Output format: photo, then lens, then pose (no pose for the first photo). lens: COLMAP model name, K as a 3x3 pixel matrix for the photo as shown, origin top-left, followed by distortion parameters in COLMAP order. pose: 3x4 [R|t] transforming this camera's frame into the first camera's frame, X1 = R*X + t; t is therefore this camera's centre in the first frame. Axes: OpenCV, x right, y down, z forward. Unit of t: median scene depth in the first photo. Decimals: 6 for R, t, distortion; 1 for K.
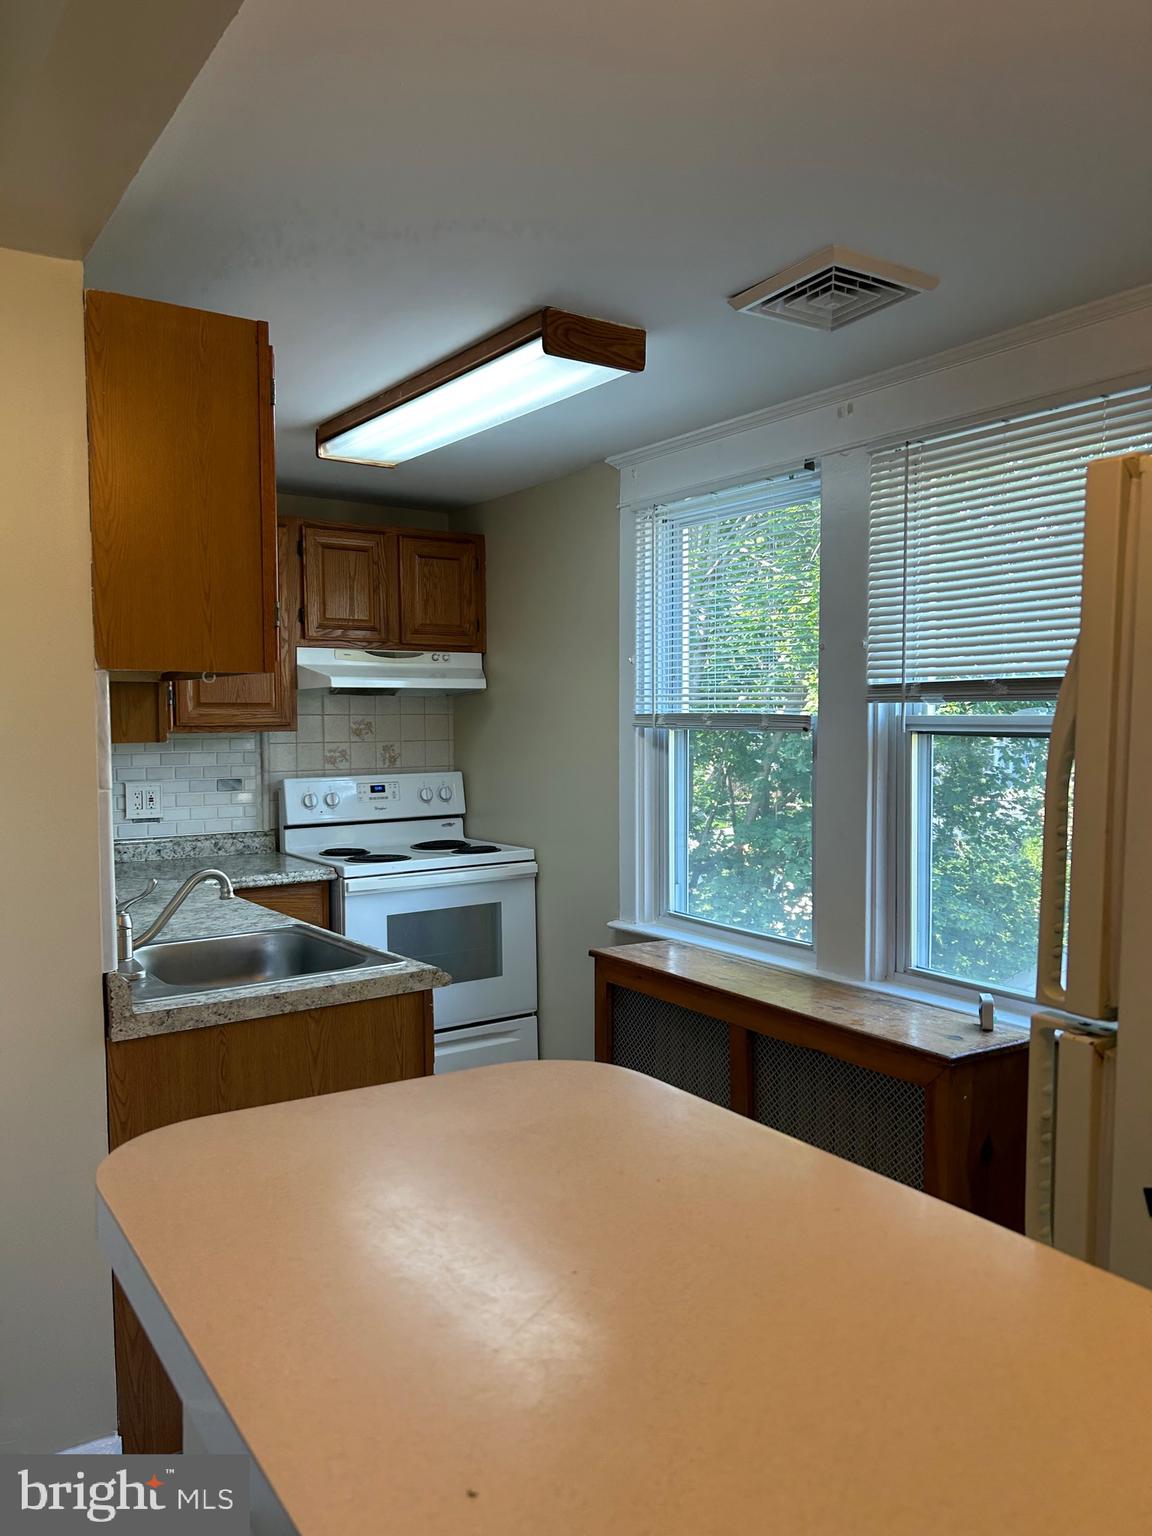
lens RADIAL K [[1149.9, 0, 576.0], [0, 1149.9, 768.0], [0, 0, 1]] dist [0.081472, -0.105292]
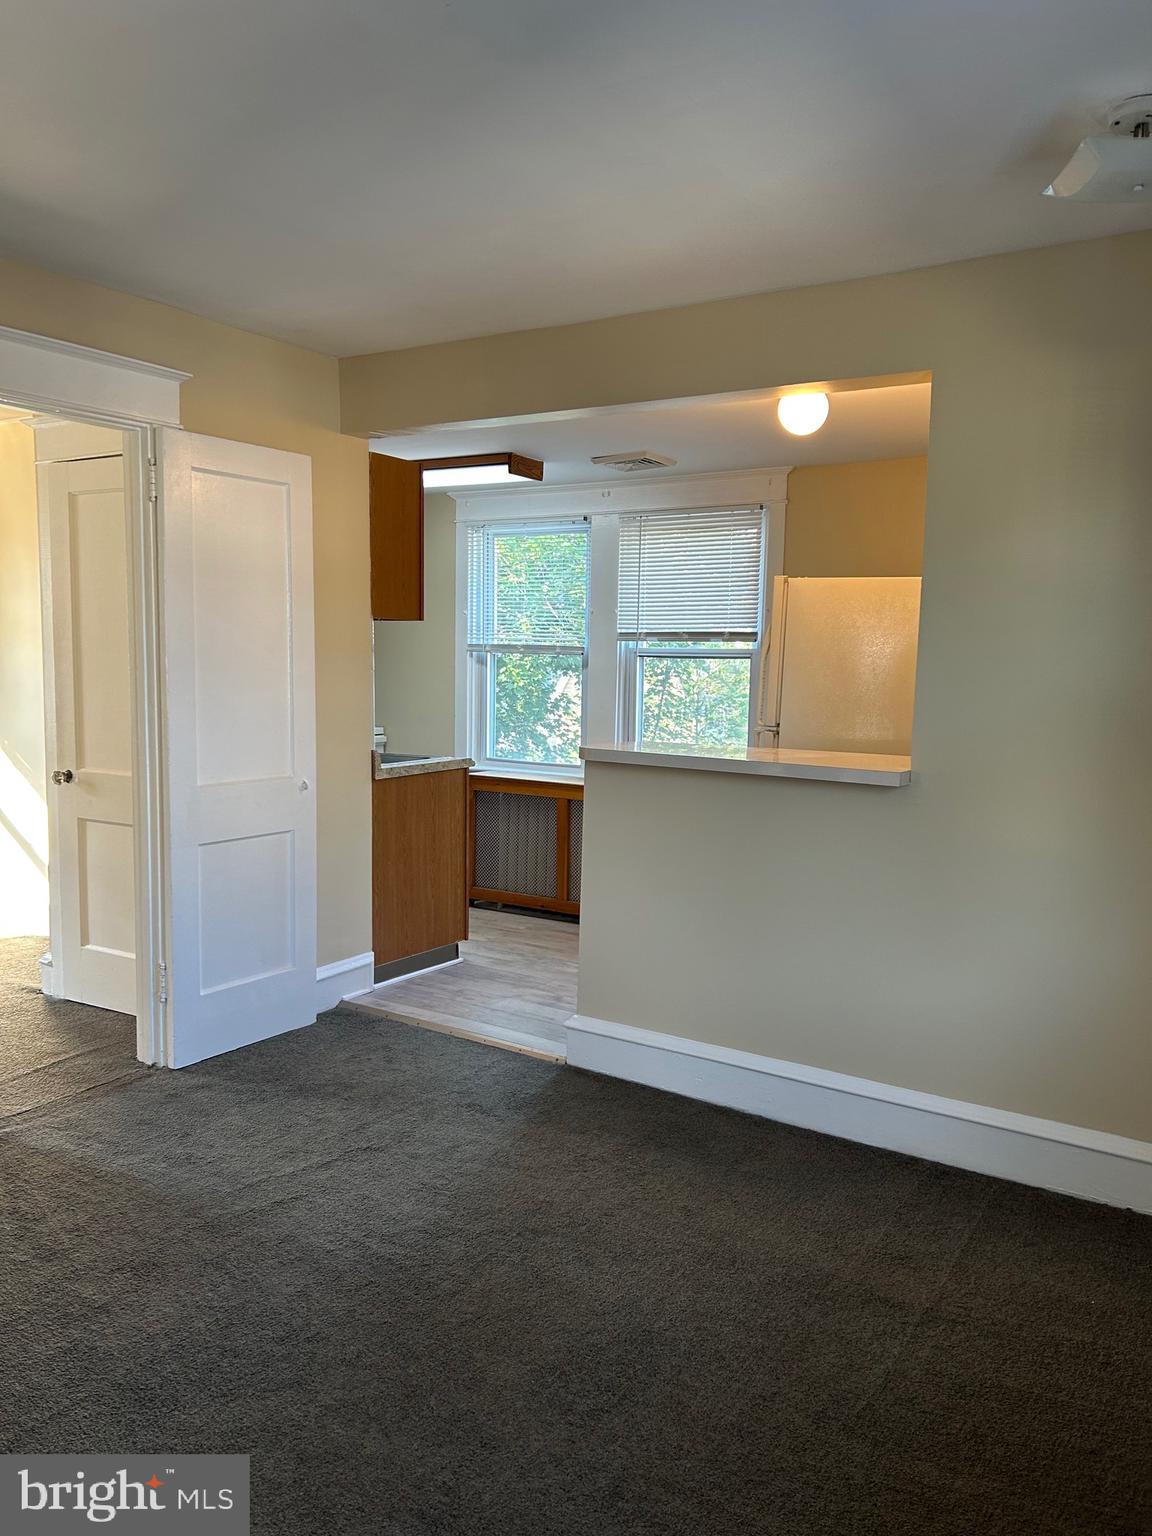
lens RADIAL K [[1149.9, 0, 576.0], [0, 1149.9, 768.0], [0, 0, 1]] dist [0.081472, -0.105292]
pose [[0.914594, -0.019635, 0.403896, -0.458022], [-0.002305, 0.998551, 0.053764, 0.041861], [-0.404366, -0.050104, 0.913224, -0.600161]]
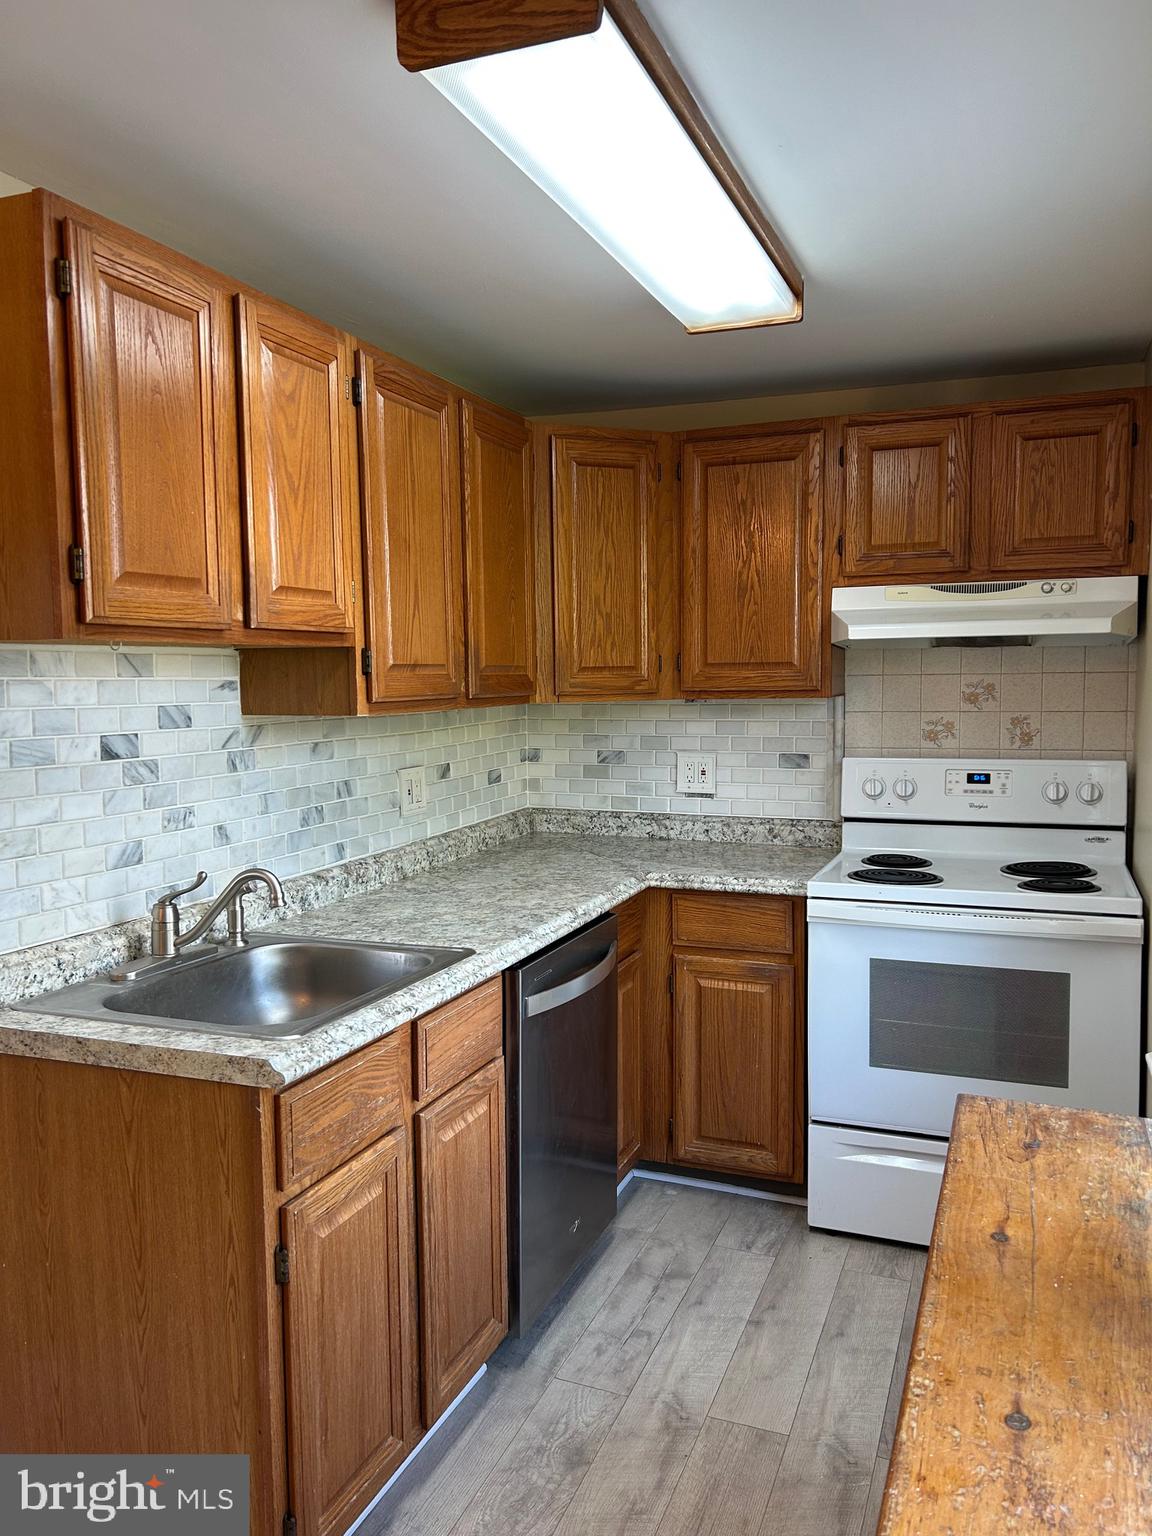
lens RADIAL K [[1149.9, 0, 576.0], [0, 1149.9, 768.0], [0, 0, 1]] dist [0.081472, -0.105292]
pose [[0.565118, 0.067210, -0.822268, 0.305216], [-0.029931, 0.997690, 0.060978, -0.027226], [0.824467, -0.009848, 0.565824, 0.425751]]
